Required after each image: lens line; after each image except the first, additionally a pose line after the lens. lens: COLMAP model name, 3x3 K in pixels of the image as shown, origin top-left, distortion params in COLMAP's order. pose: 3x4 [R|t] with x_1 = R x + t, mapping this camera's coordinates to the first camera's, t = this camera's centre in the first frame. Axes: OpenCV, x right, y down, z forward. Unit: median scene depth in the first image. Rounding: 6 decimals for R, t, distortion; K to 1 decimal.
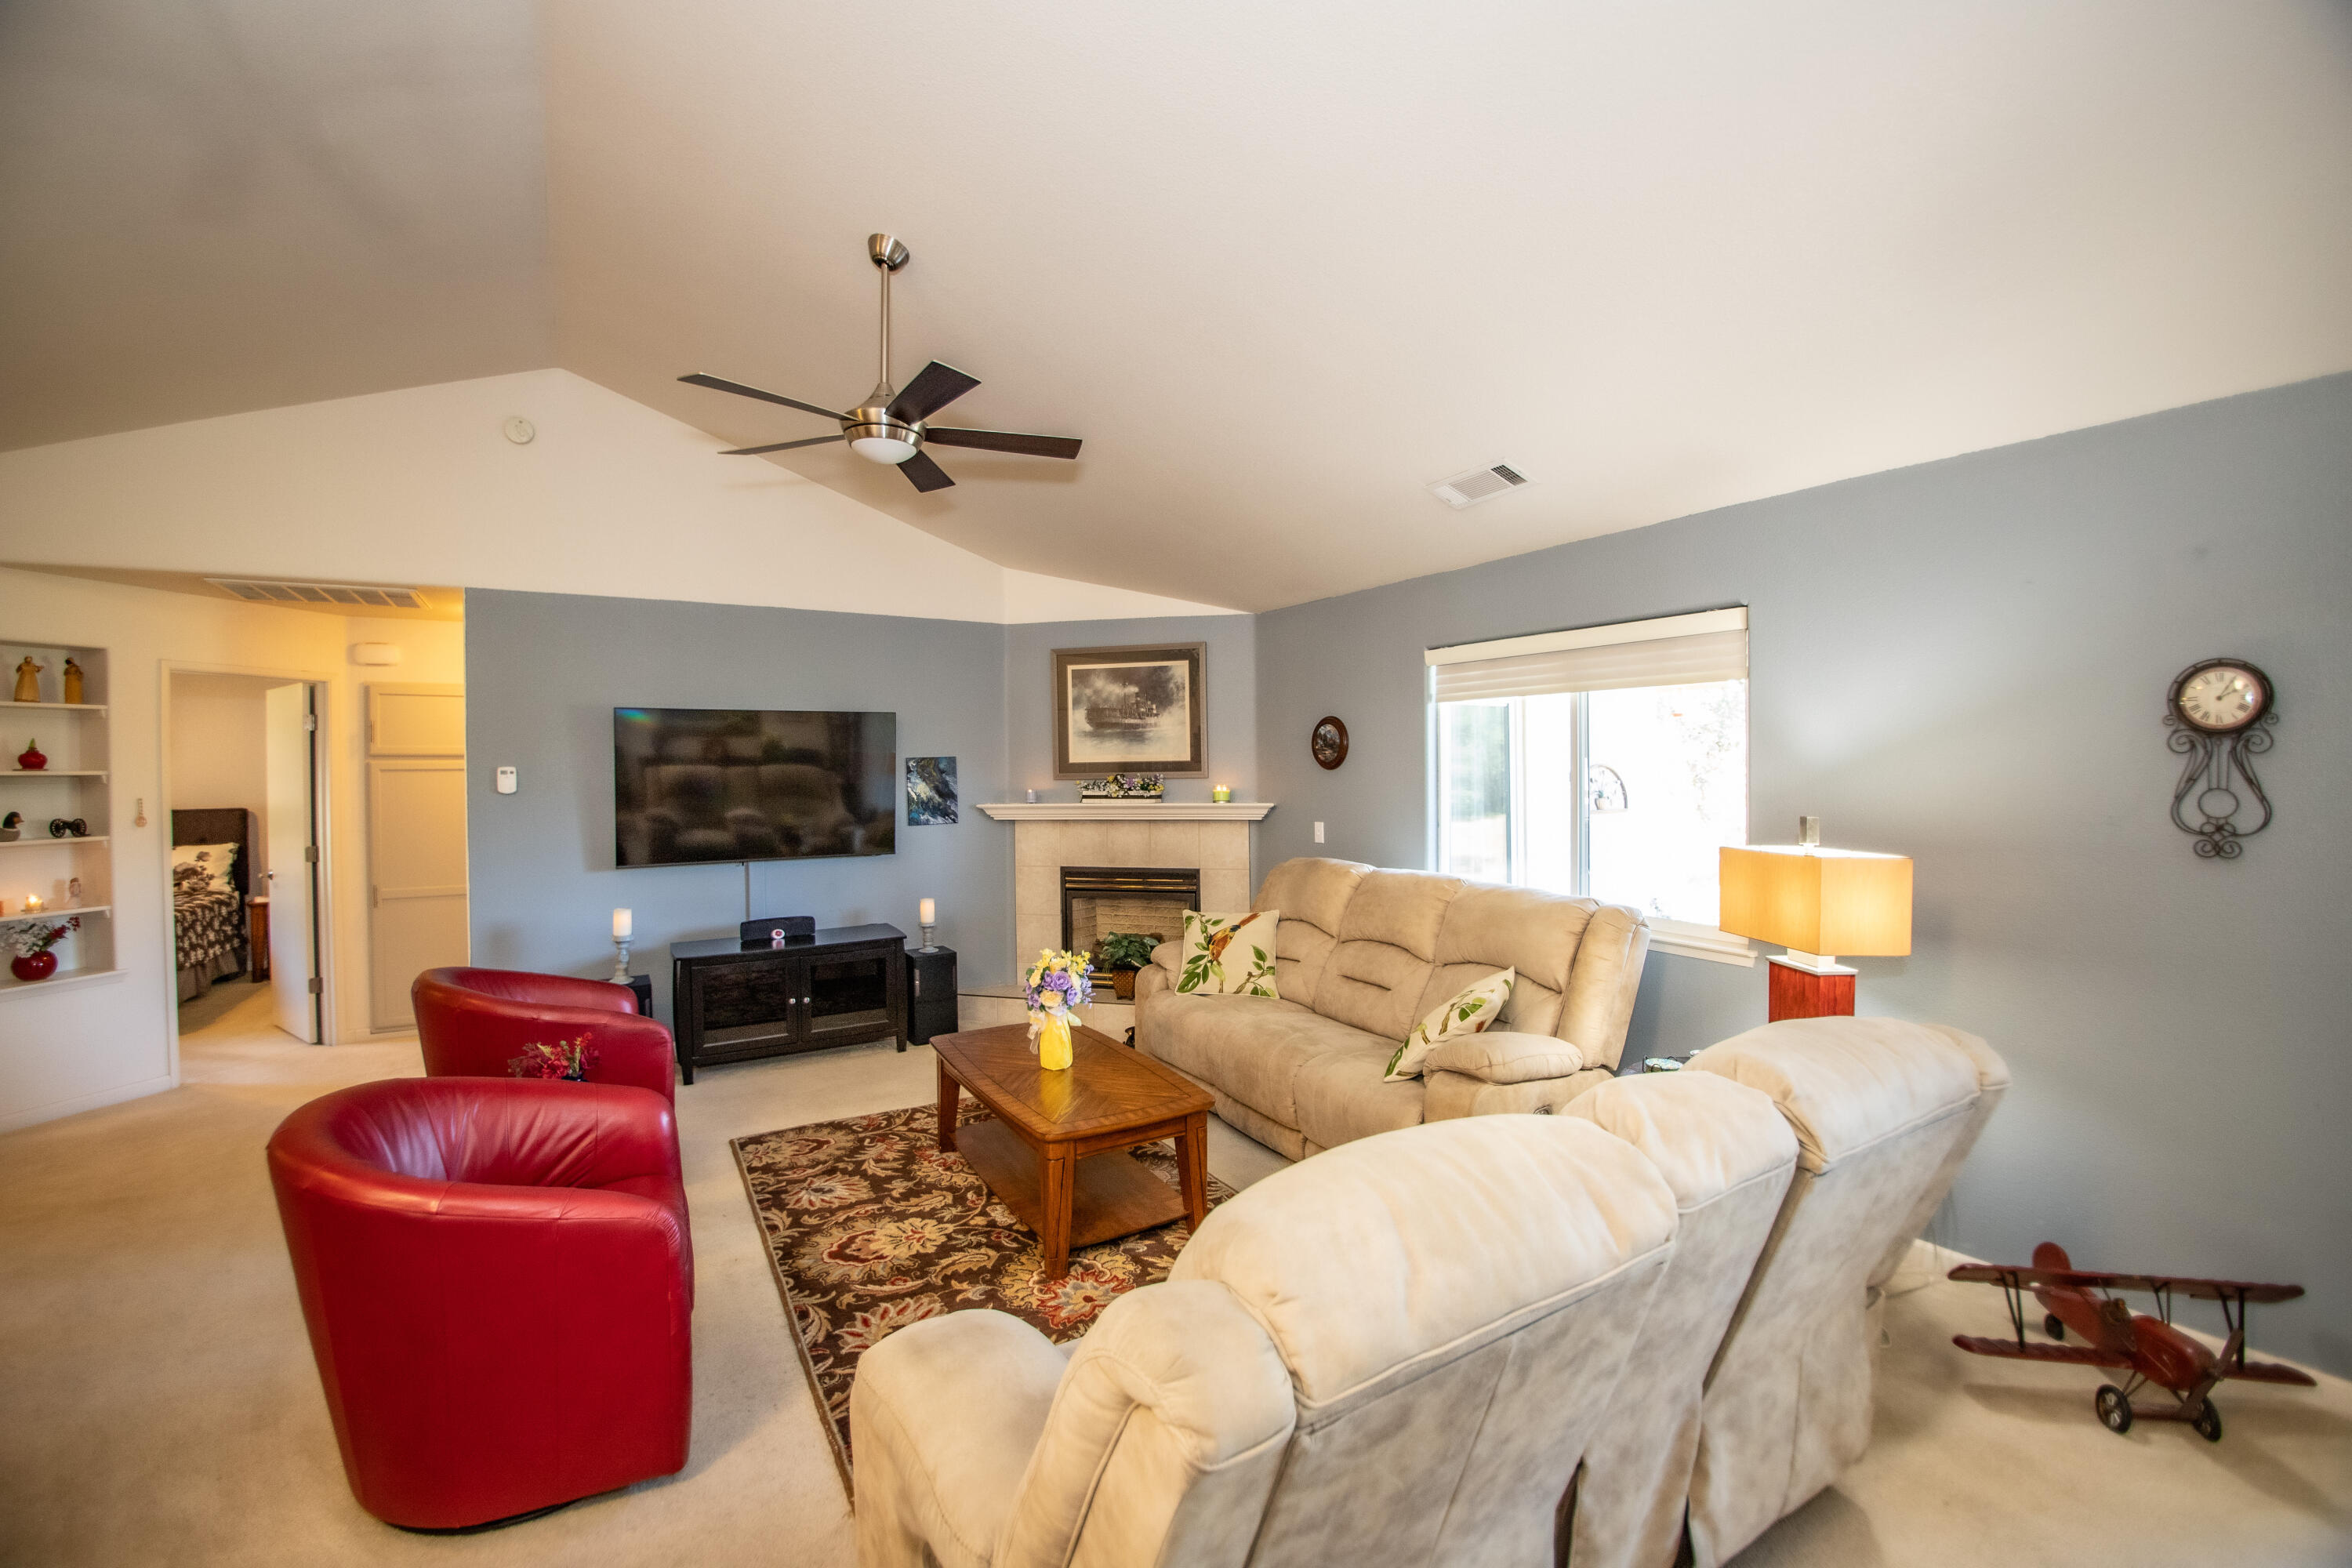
lens RADIAL K [[961.6, 0, 1156.5], [0, 961.6, 773.4], [0, 0, 1]] dist [-0.031700, -0.004435]
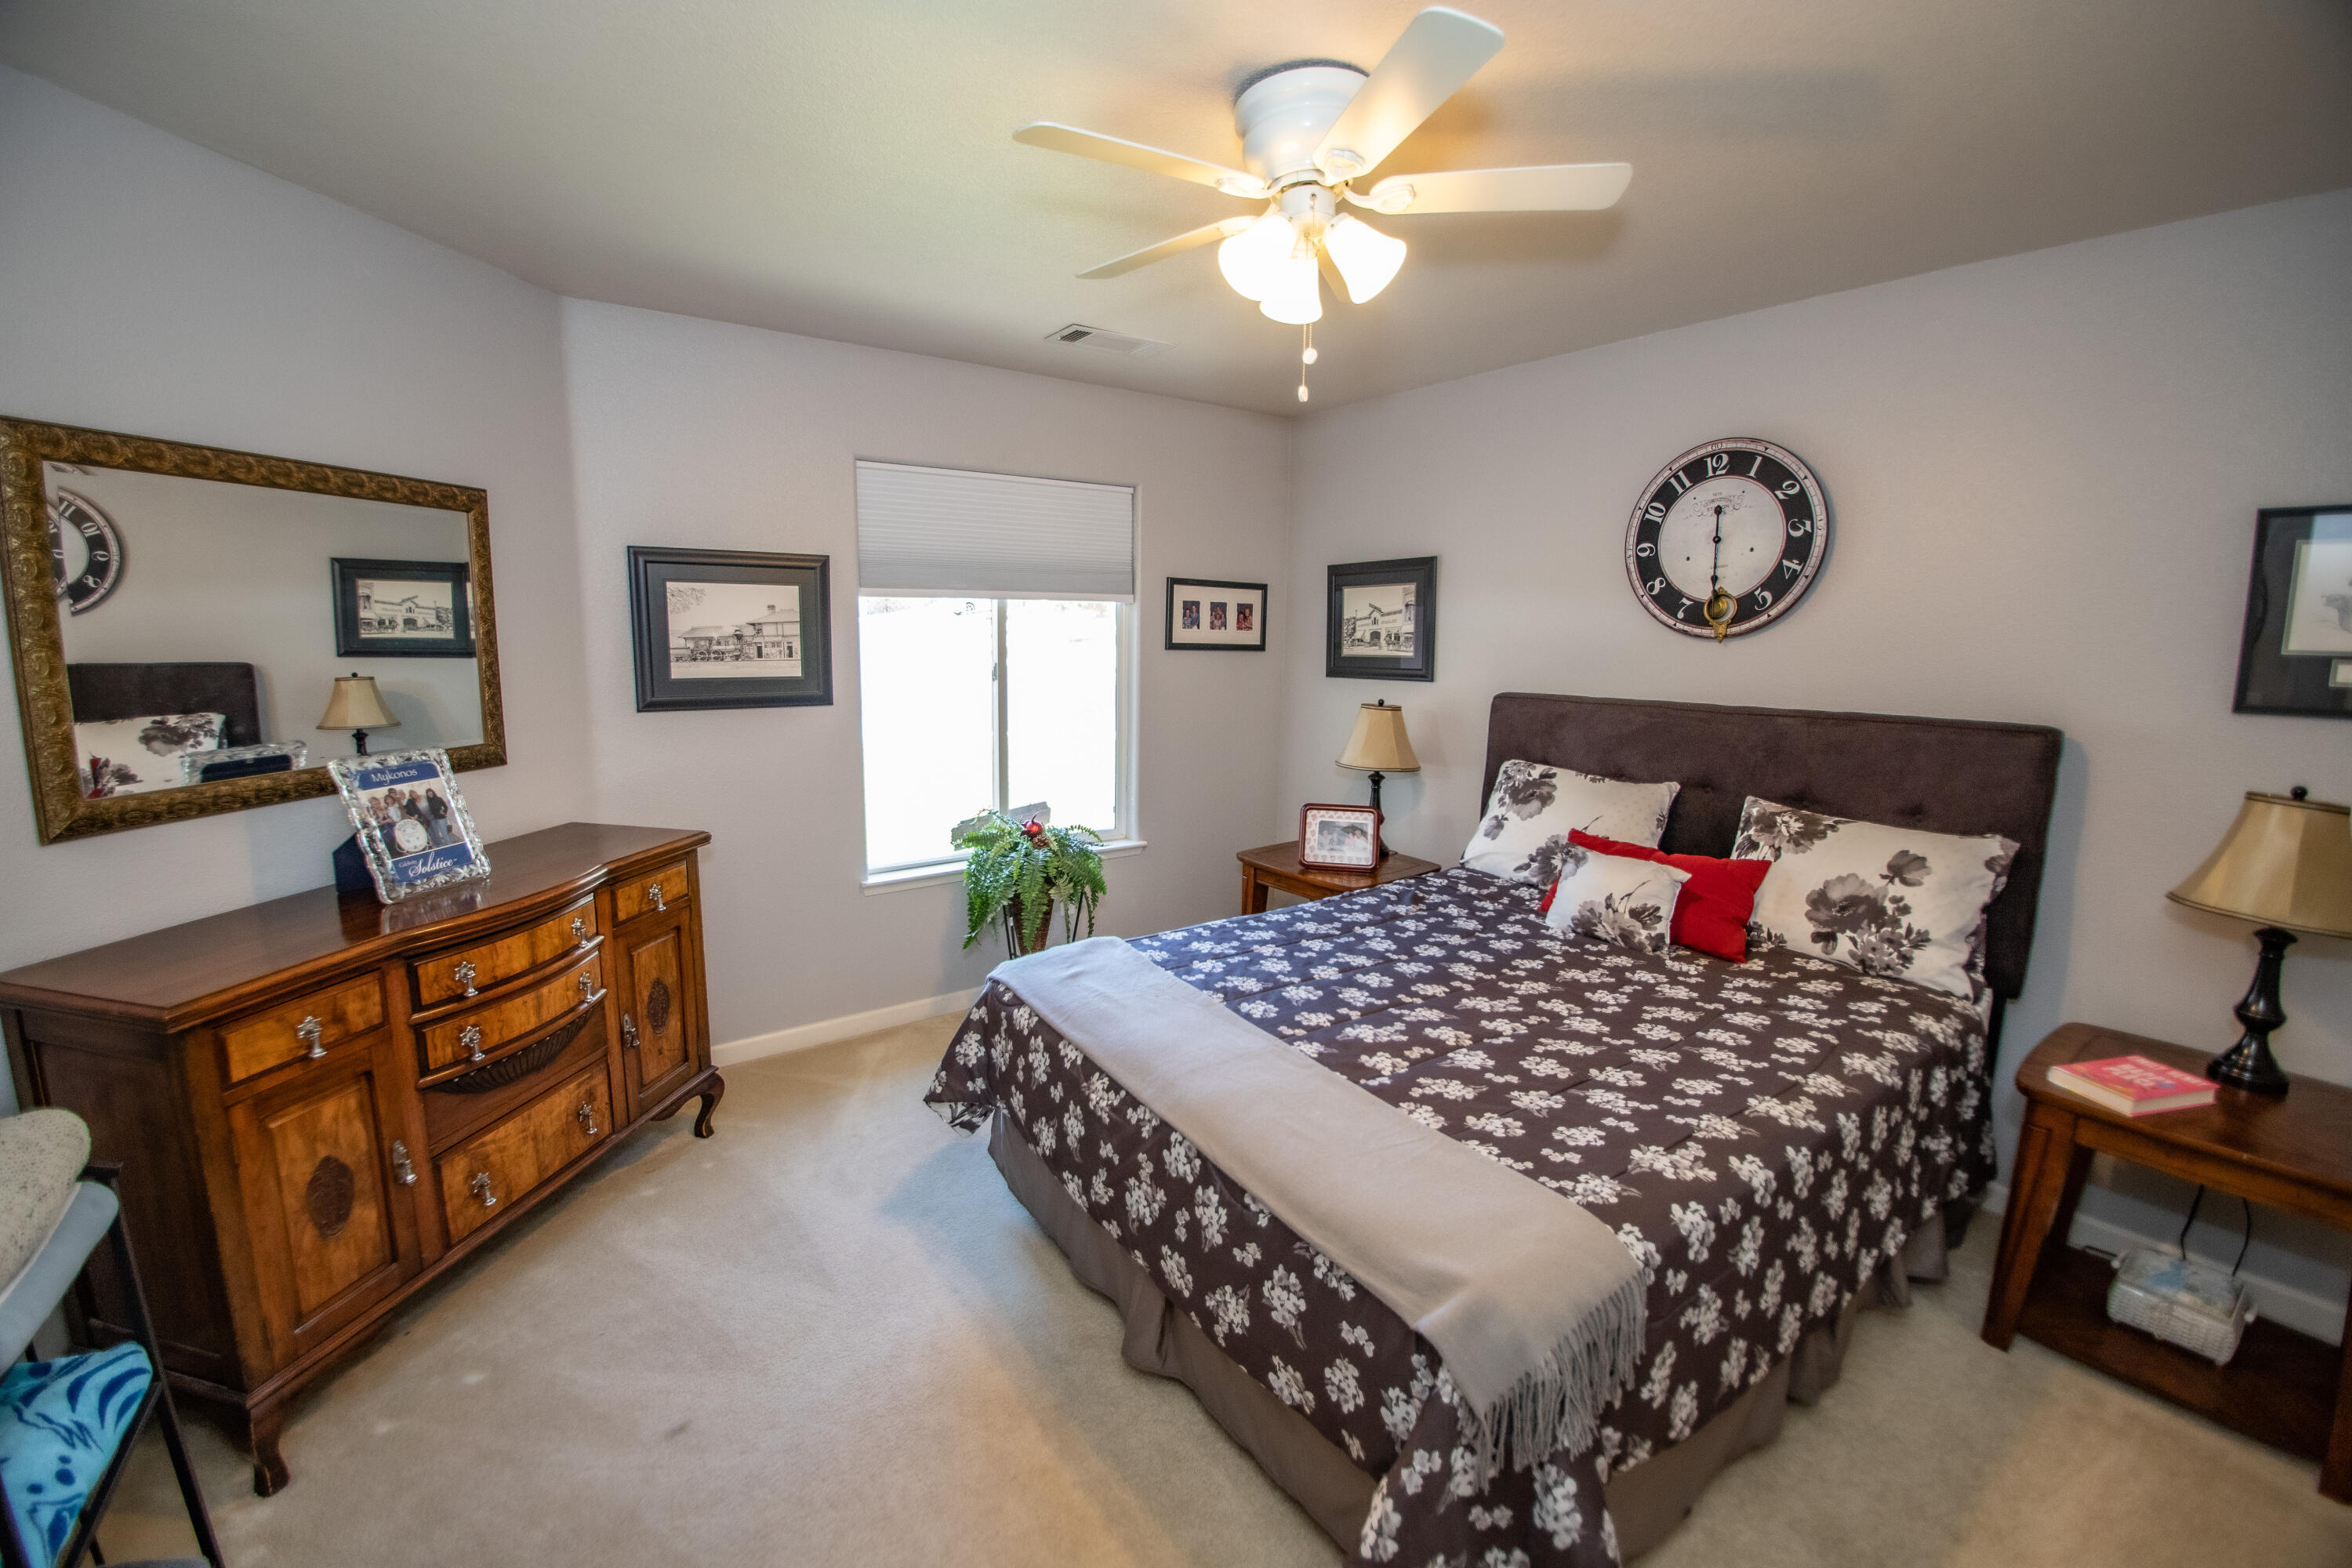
lens RADIAL K [[961.6, 0, 1162.1], [0, 961.6, 777.5], [0, 0, 1]] dist [-0.031700, -0.004435]
pose [[0.085517, 0.163645, -0.982806, -0.976176], [-0.020864, 0.986497, 0.162445, 0.014073], [0.996118, 0.006613, 0.087777, 0.943191]]
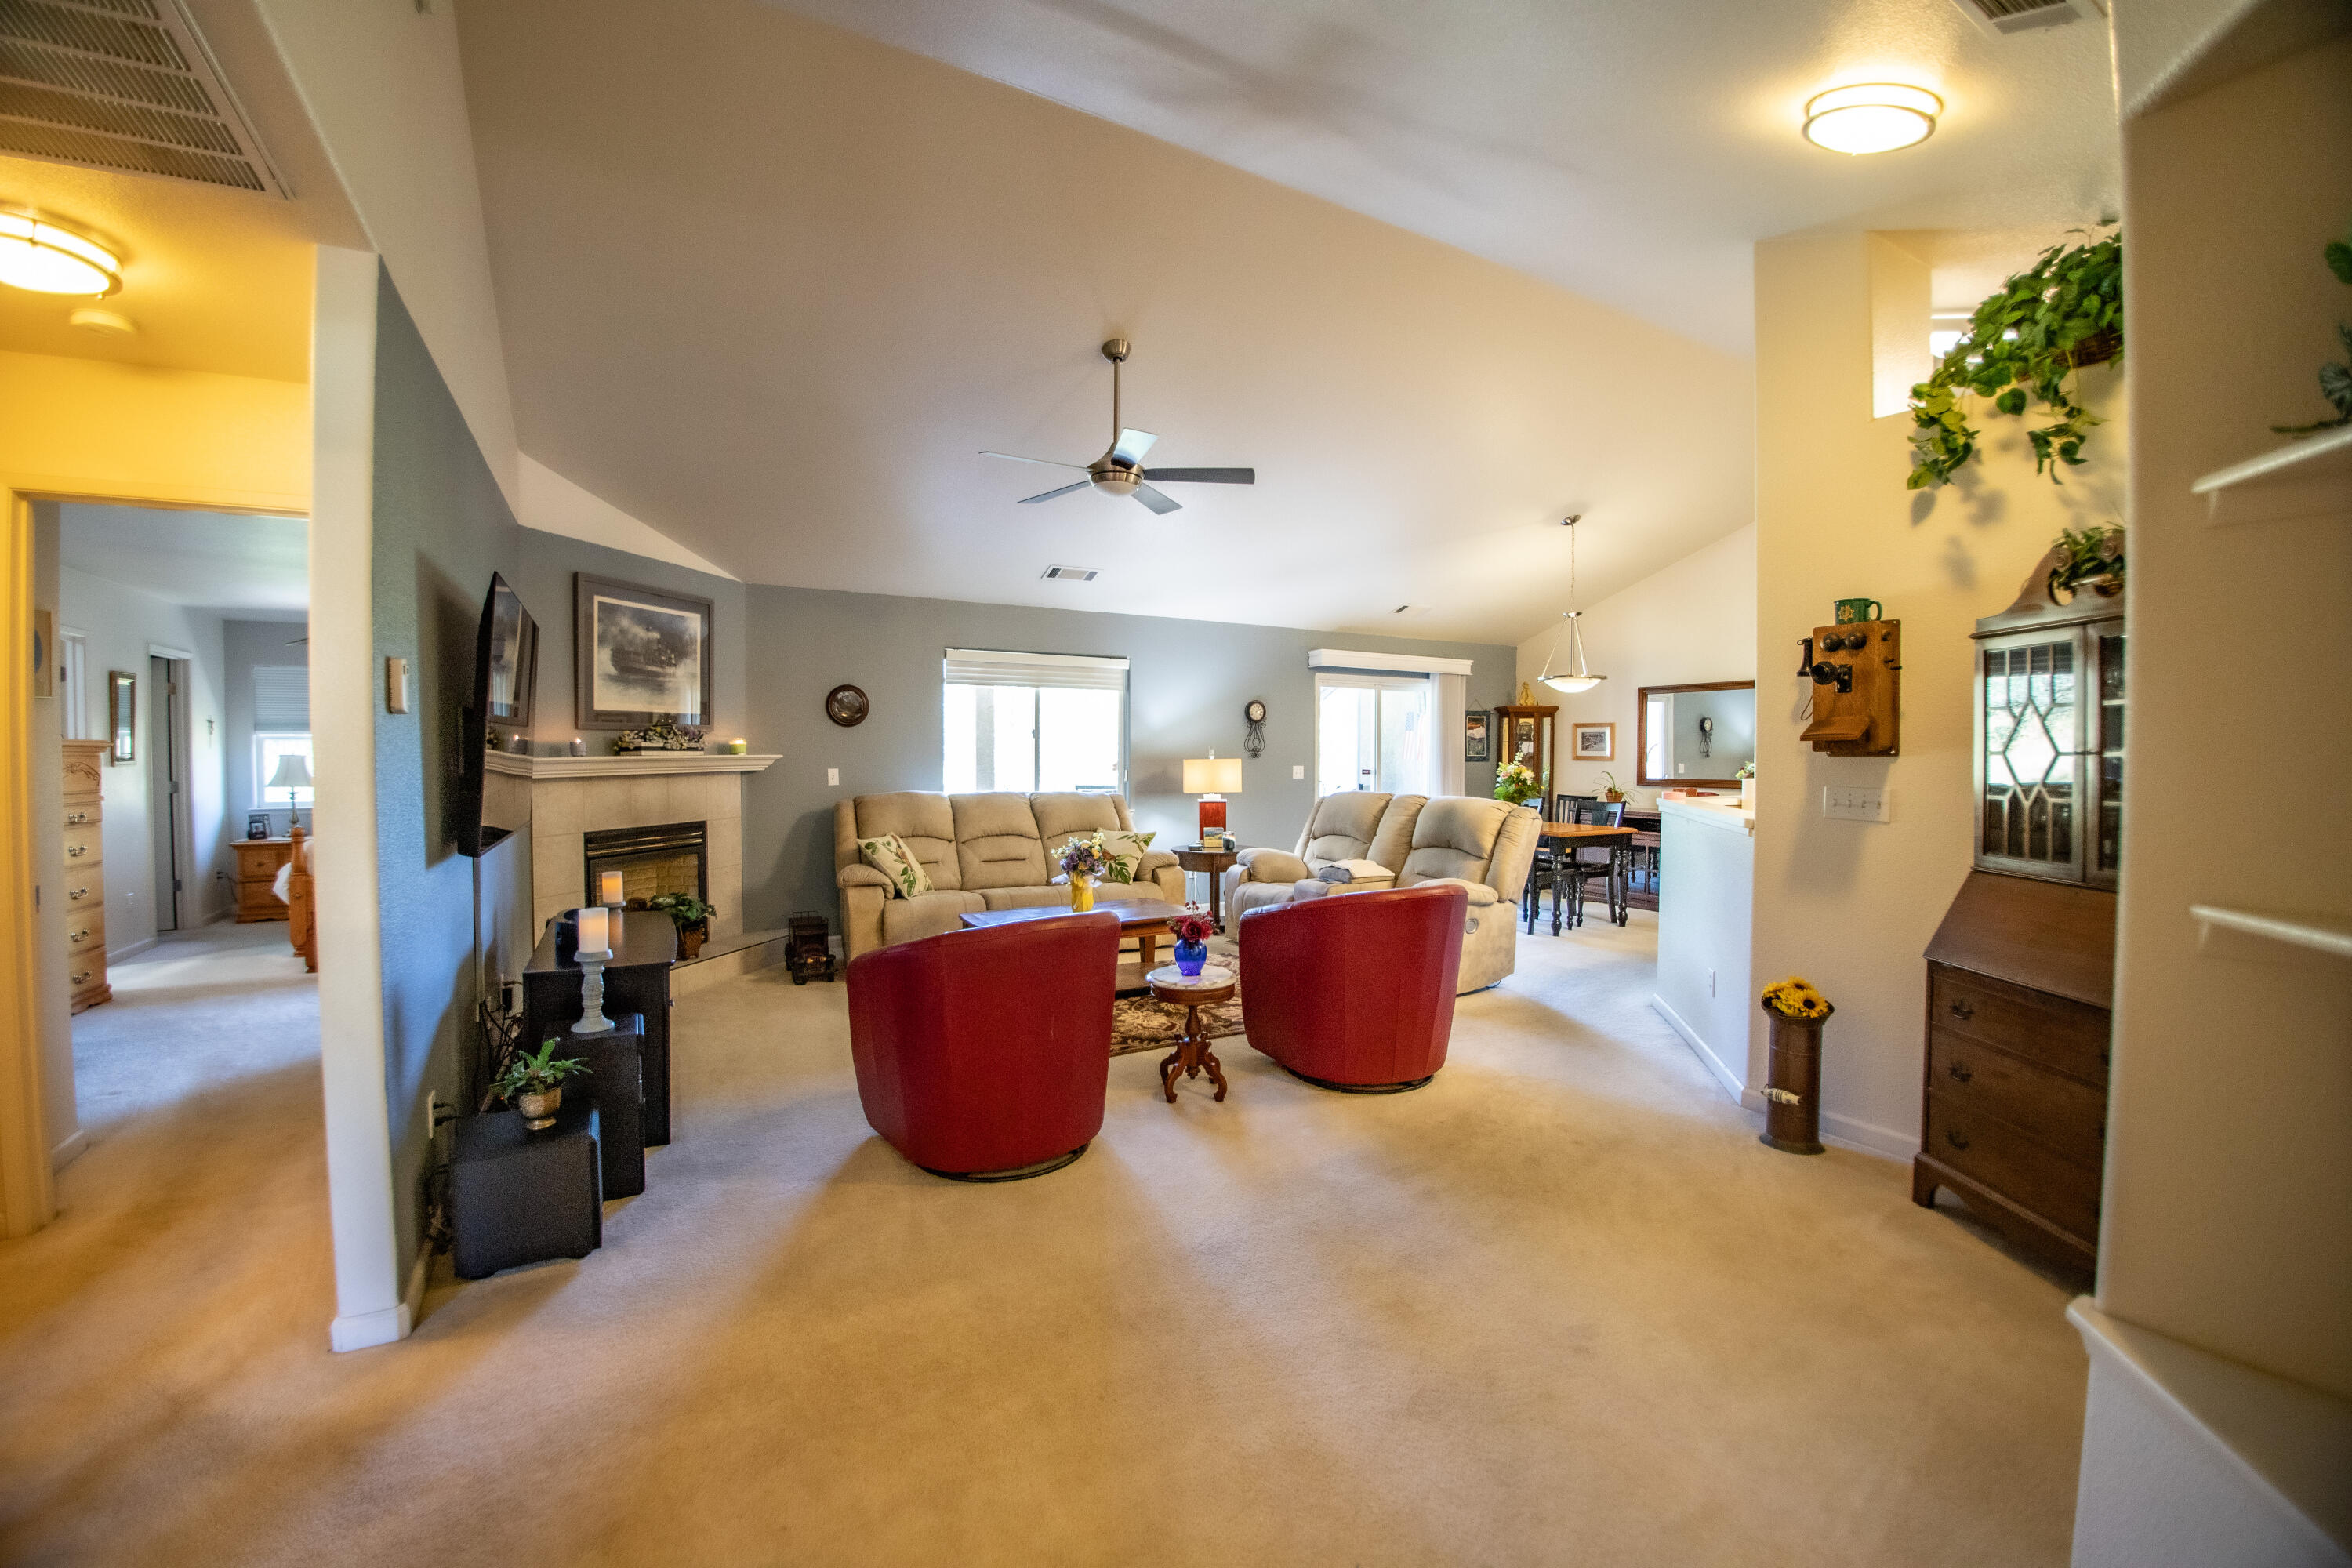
lens RADIAL K [[961.6, 0, 1176.8], [0, 961.6, 769.2], [0, 0, 1]] dist [-0.031700, -0.004435]
pose [[0.017653, -0.007752, 0.999814, -1.061212], [0.006557, 0.999949, 0.007637, 0.044883], [-0.999823, 0.006421, 0.017703, 0.531512]]
